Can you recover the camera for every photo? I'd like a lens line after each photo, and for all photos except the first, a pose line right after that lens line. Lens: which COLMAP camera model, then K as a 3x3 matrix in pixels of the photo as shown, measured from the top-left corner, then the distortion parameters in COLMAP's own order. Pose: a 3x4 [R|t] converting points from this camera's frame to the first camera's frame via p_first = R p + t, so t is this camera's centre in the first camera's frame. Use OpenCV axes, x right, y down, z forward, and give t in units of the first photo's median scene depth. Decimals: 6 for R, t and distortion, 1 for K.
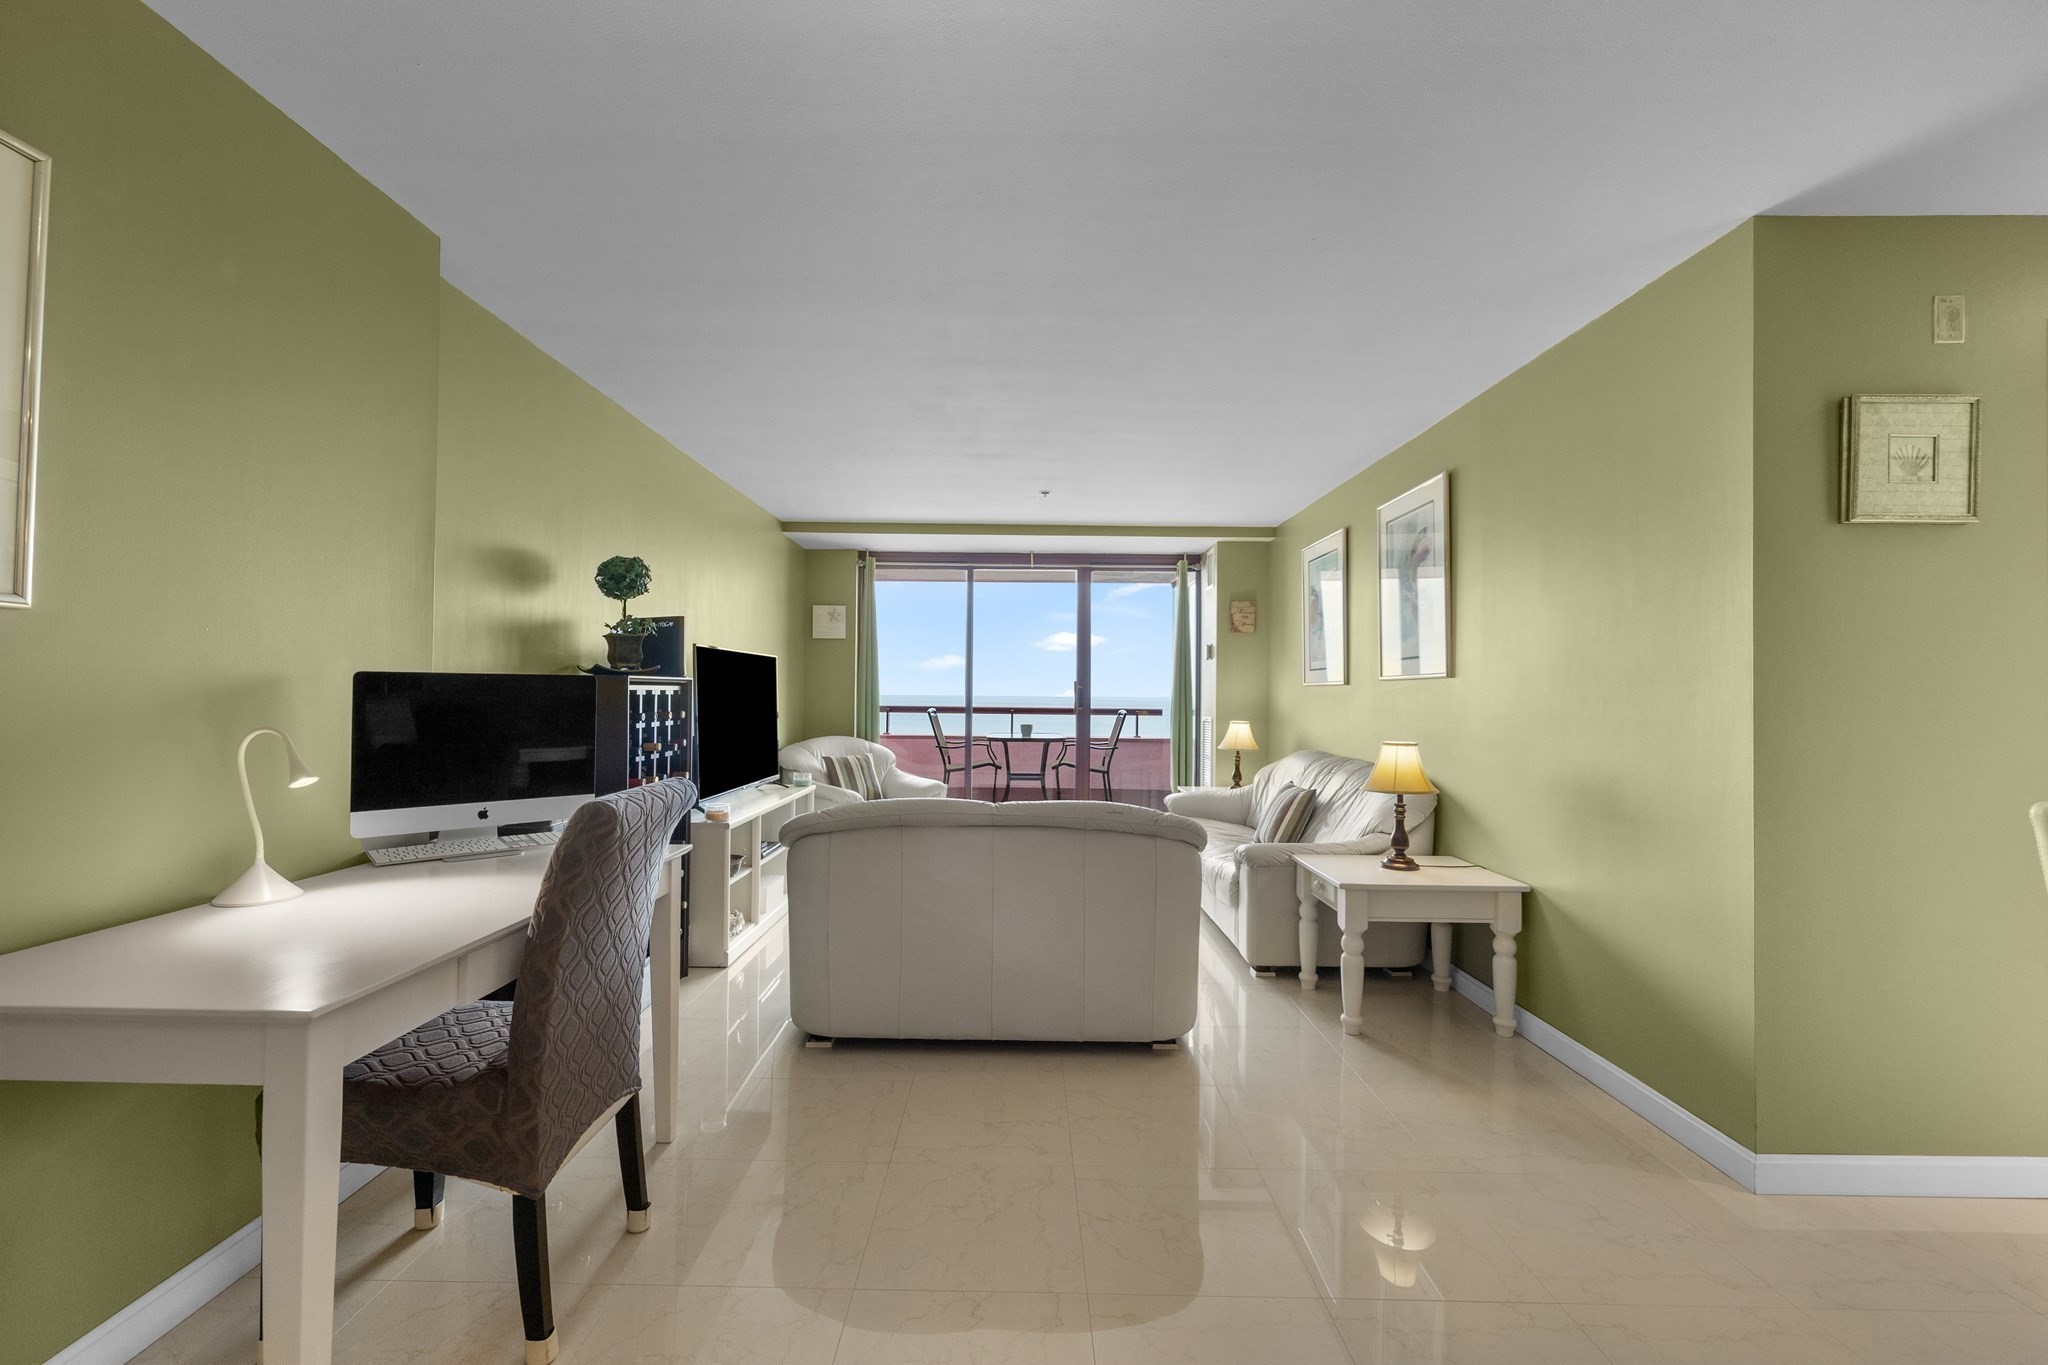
lens RADIAL K [[861.7, 0, 1014.3], [0, 861.7, 681.7], [0, 0, 1]] dist [-0.001272, -0.000138]
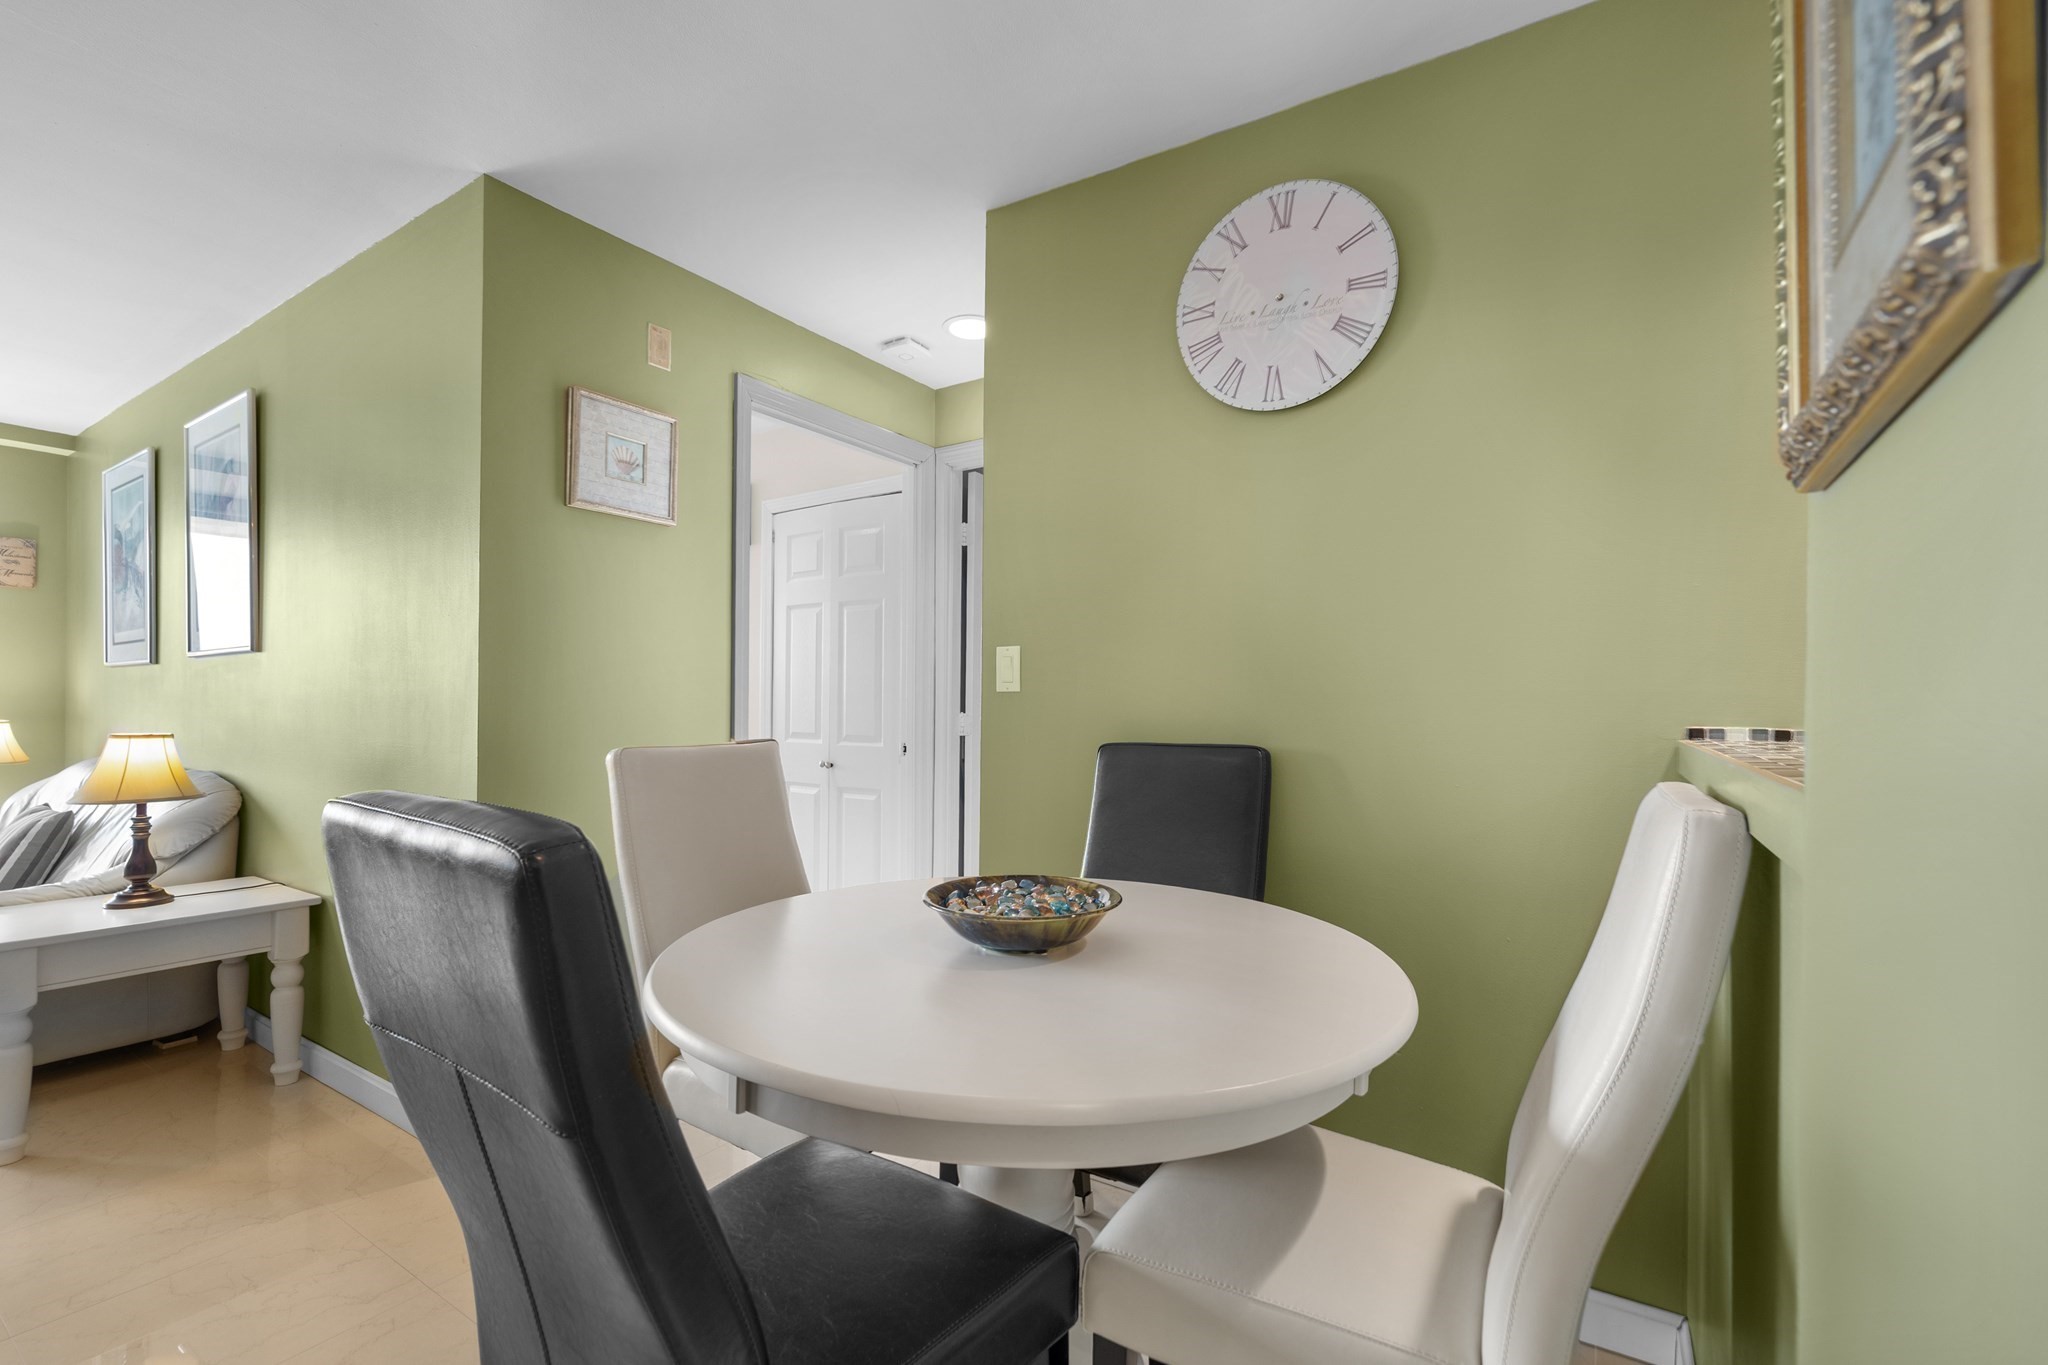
lens RADIAL K [[861.7, 0, 1050.5], [0, 861.7, 706.0], [0, 0, 1]] dist [-0.001272, -0.000138]
pose [[0.520420, -0.003235, 0.853905, 0.208524], [-0.016795, 0.999761, 0.014023, 0.021777], [-0.853745, -0.021639, 0.520241, -0.038770]]
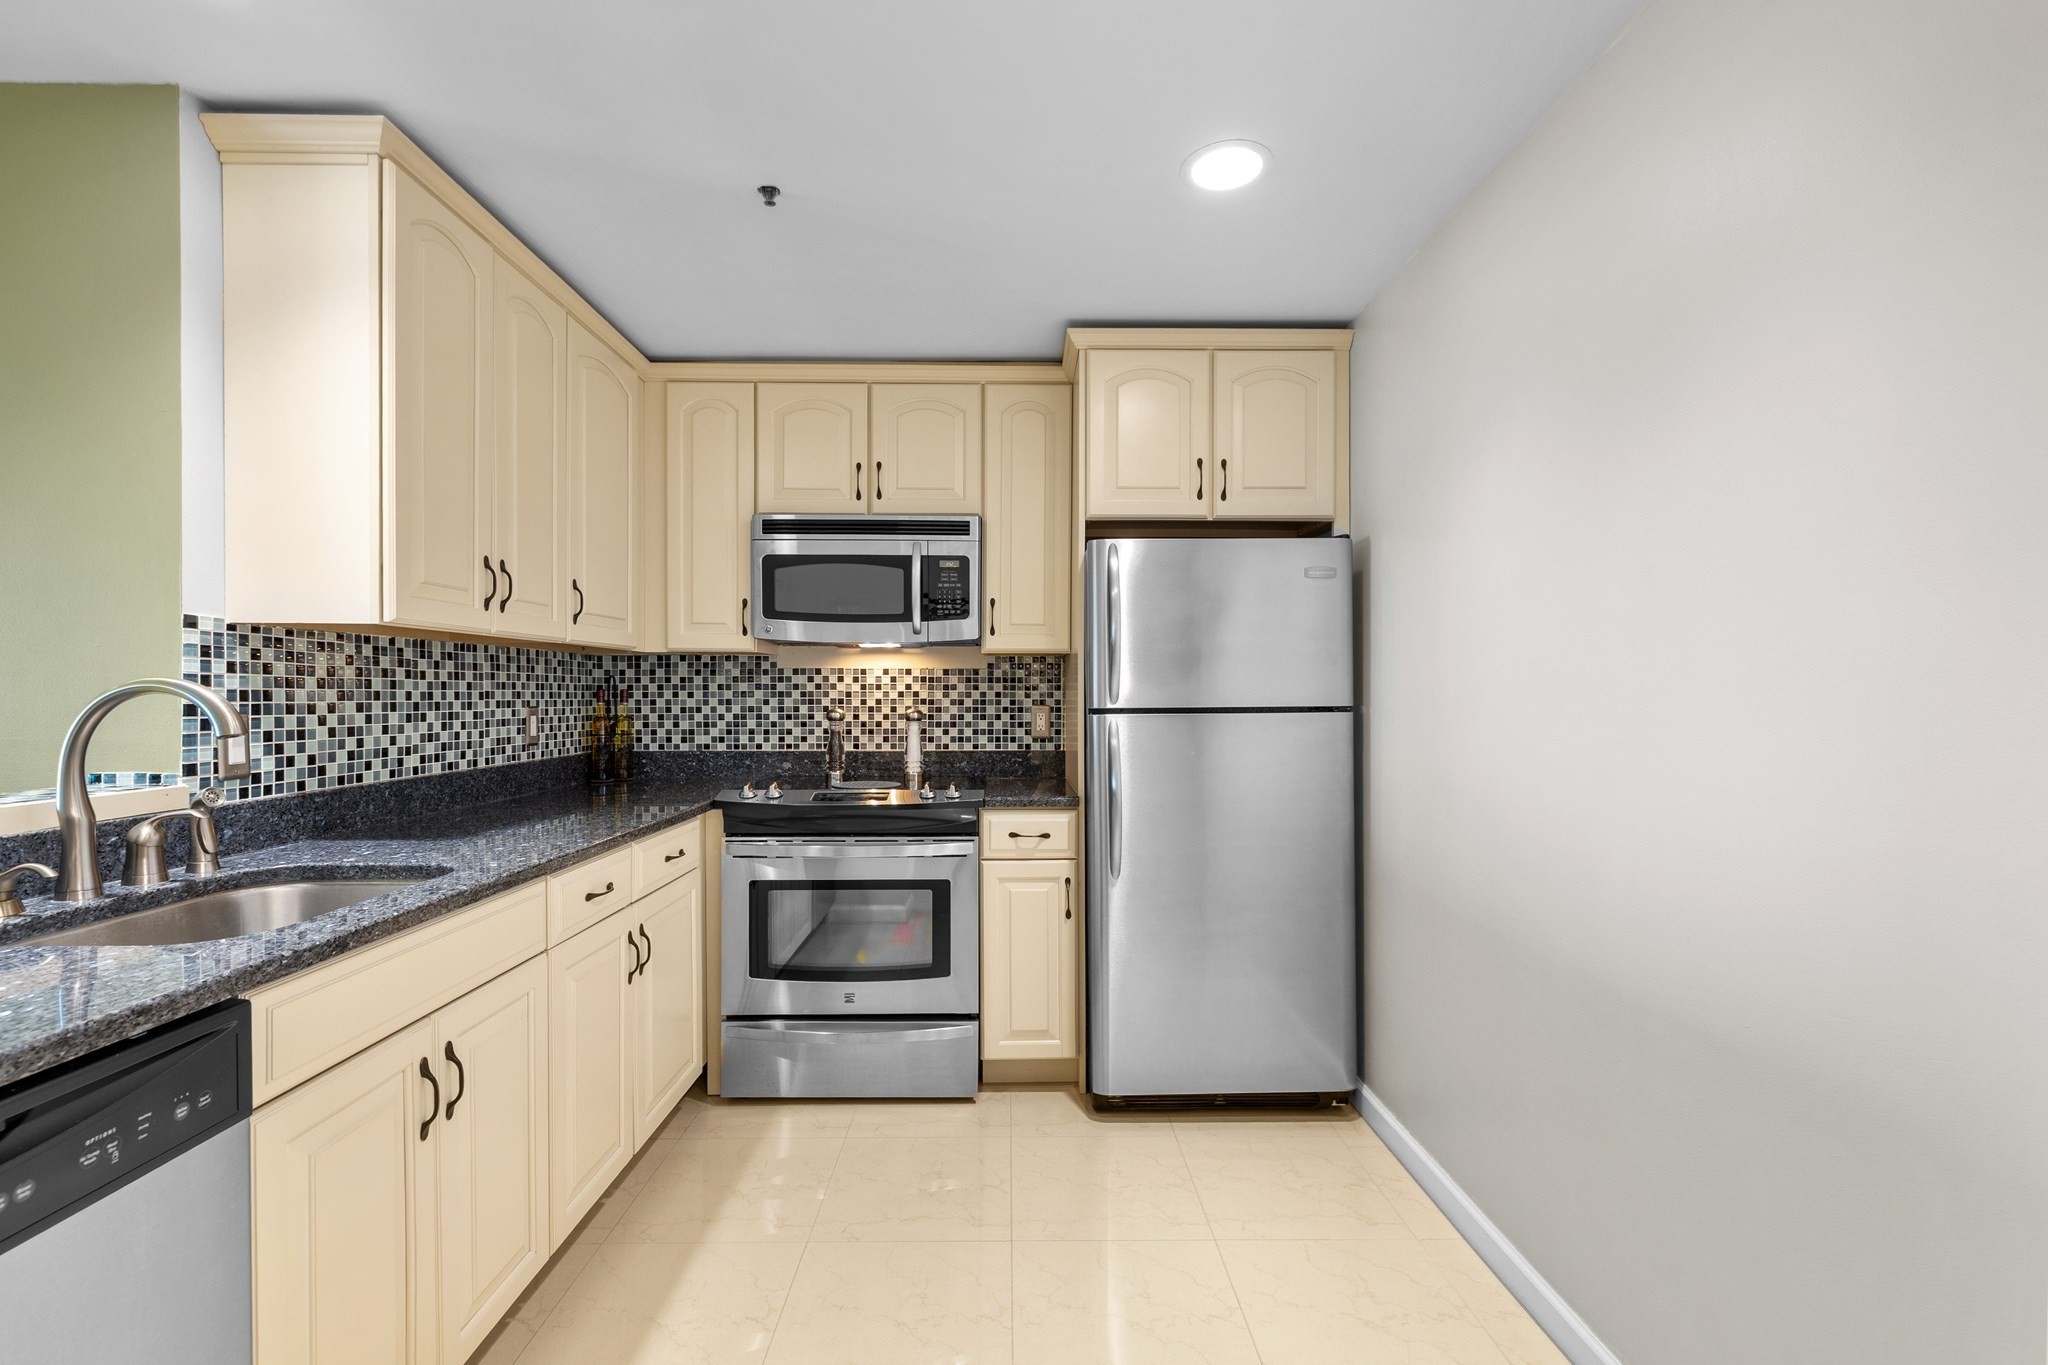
lens RADIAL K [[861.7, 0, 1018.3], [0, 861.7, 700.3], [0, 0, 1]] dist [-0.001272, -0.000138]
pose [[-0.022177, -0.016847, 0.999612, 0.263053], [-0.015277, 0.999747, 0.016510, -0.019869], [-0.999637, -0.014905, -0.022429, -0.557306]]
